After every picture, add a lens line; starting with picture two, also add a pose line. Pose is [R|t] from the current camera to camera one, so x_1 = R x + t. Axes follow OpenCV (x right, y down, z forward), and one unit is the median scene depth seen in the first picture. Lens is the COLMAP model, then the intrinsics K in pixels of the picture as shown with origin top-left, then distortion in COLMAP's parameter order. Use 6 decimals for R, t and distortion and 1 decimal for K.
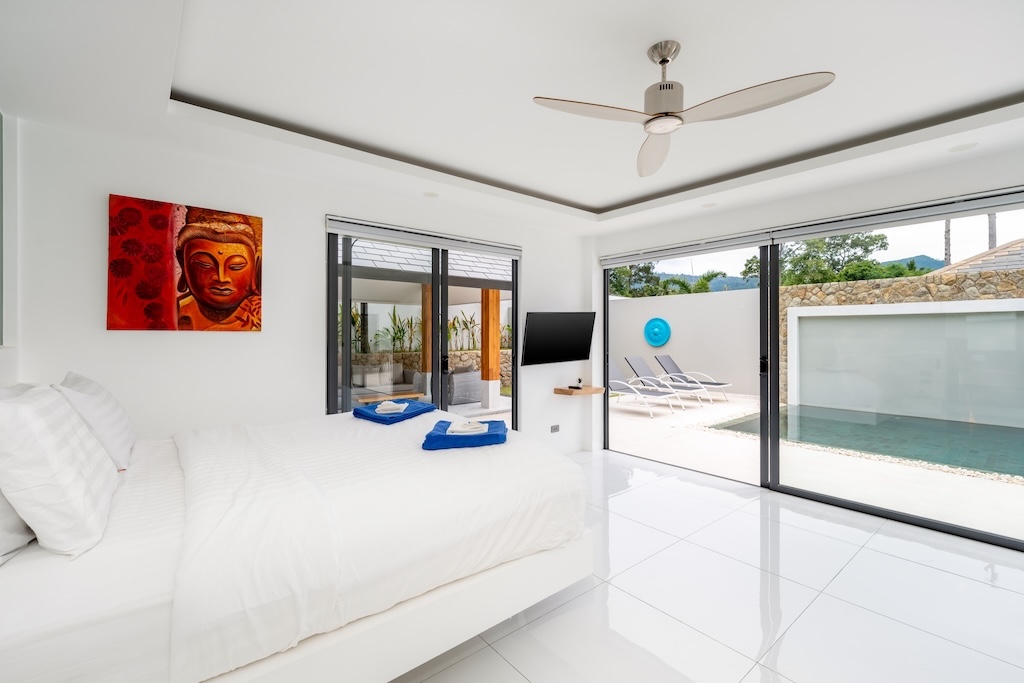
lens RADIAL K [[446.7, 0, 517.1], [0, 446.7, 337.0], [0, 0, 1]] dist [0.001127, -0.000017]
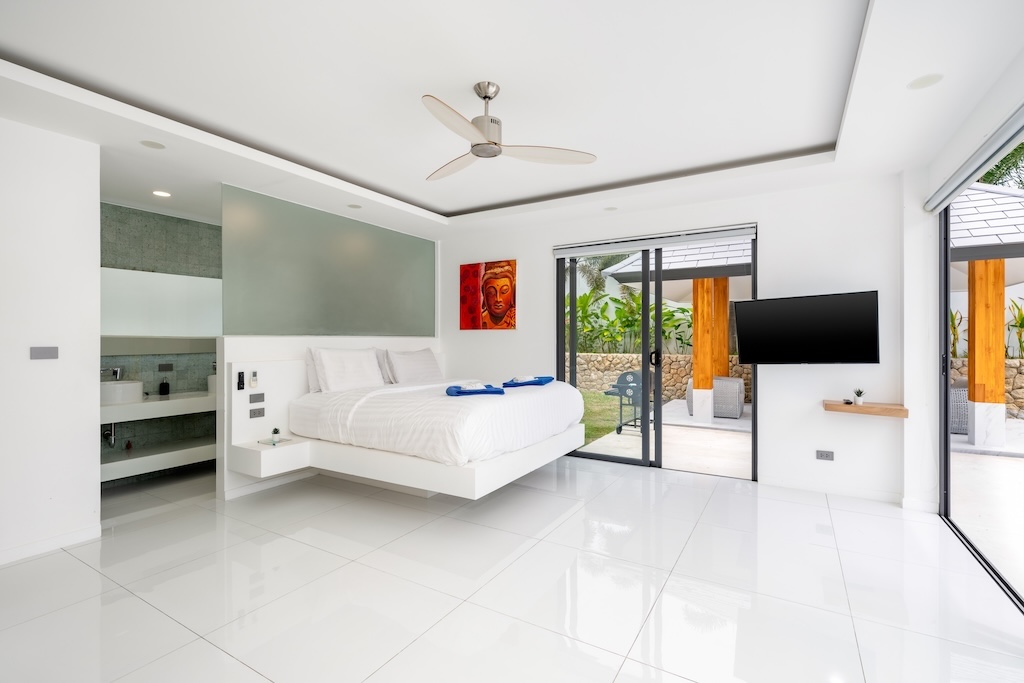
lens RADIAL K [[465.3, 0, 512.0], [0, 465.3, 341.5], [0, 0, 1]] dist [0.002938, 0.000018]
pose [[0.333012, -0.000024, -0.942922, 1.053520], [-0.001213, 0.999999, -0.000454, 0.033335], [0.942922, 0.001295, 0.333012, 0.435699]]
